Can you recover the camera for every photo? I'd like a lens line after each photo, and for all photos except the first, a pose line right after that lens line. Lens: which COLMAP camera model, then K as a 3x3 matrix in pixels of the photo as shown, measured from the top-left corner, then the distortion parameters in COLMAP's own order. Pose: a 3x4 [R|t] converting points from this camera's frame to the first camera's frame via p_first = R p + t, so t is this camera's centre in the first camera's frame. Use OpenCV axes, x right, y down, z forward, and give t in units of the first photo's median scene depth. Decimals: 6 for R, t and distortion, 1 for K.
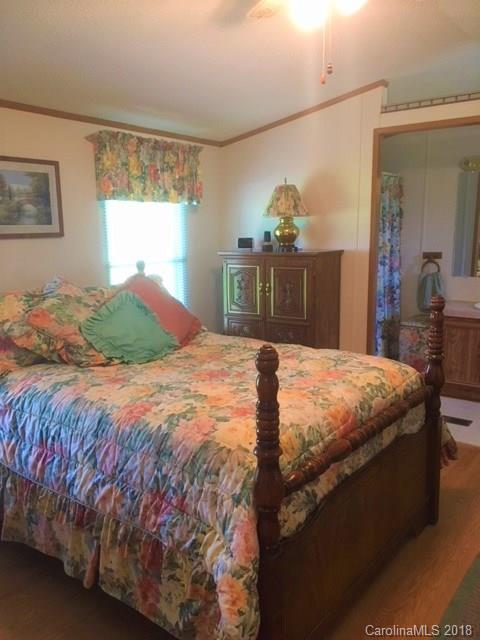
lens RADIAL K [[543.3, 0, 236.0], [0, 543.3, 323.5], [0, 0, 1]] dist [0.043335, -0.049295]
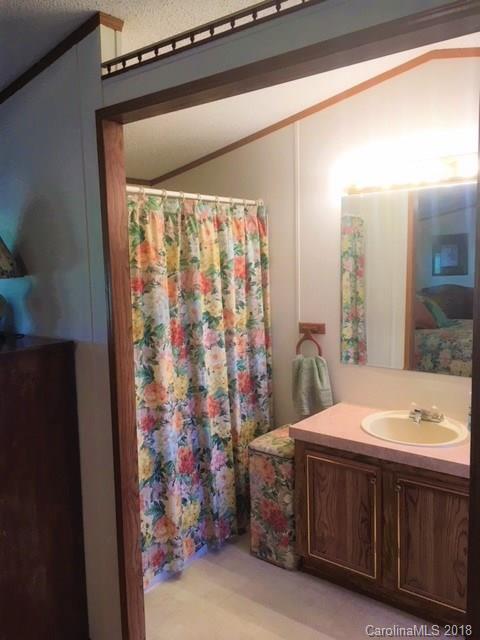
lens RADIAL K [[543.3, 0, 240.5], [0, 543.3, 320.7], [0, 0, 1]] dist [0.043335, -0.049295]
pose [[0.999701, -0.006409, -0.023605, 0.293719], [0.004963, 0.998136, -0.060824, -0.096329], [0.023950, 0.060689, 0.997869, 0.378769]]
